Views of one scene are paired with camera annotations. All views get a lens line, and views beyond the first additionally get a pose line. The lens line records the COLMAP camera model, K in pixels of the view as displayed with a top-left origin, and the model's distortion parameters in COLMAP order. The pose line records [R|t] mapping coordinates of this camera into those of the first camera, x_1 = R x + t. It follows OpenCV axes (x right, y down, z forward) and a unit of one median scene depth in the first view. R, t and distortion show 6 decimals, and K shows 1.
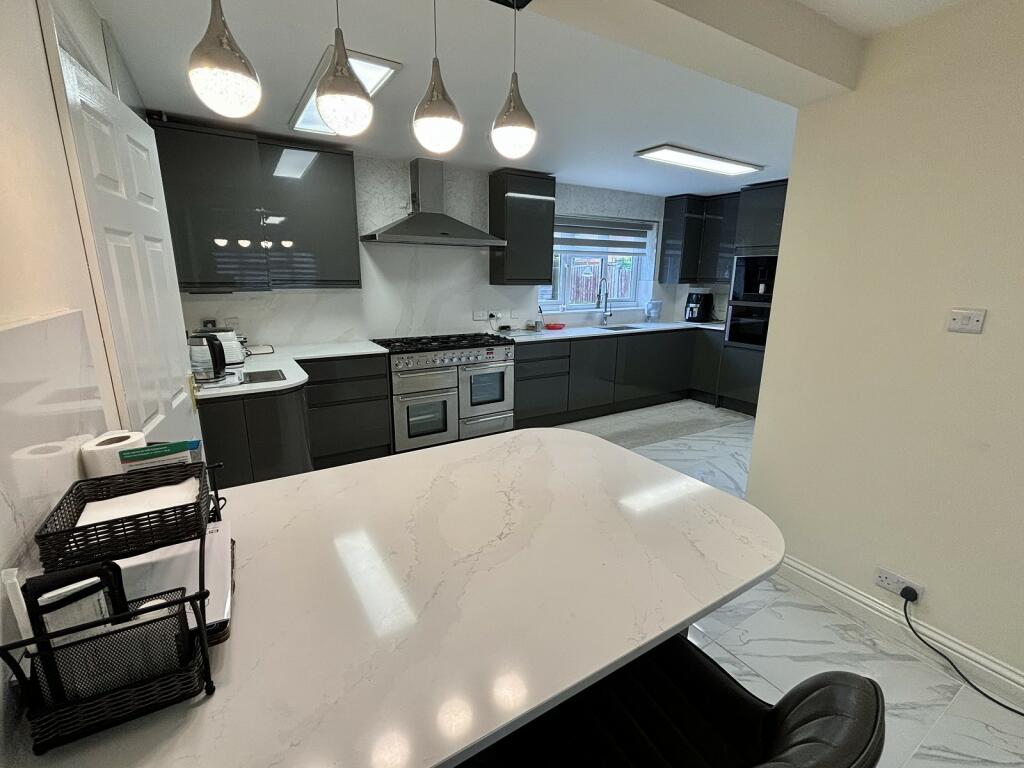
lens RADIAL K [[453.5, 0, 512.4], [0, 453.5, 384.9], [0, 0, 1]] dist [-0.002669, 0.001283]
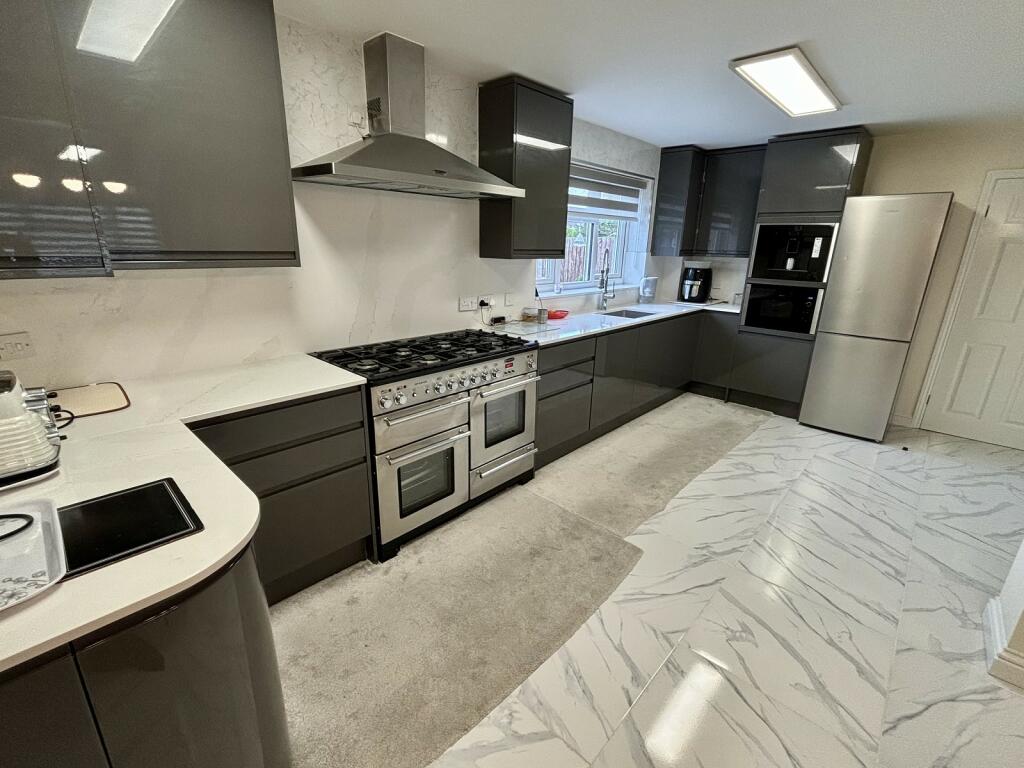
lens RADIAL K [[453.5, 0, 509.6], [0, 453.5, 381.9], [0, 0, 1]] dist [-0.002669, 0.001283]
pose [[0.965856, -0.064117, 0.251020, -0.185274], [0.048508, 0.996513, 0.067890, -0.078206], [-0.254498, -0.053396, 0.965598, 0.316231]]
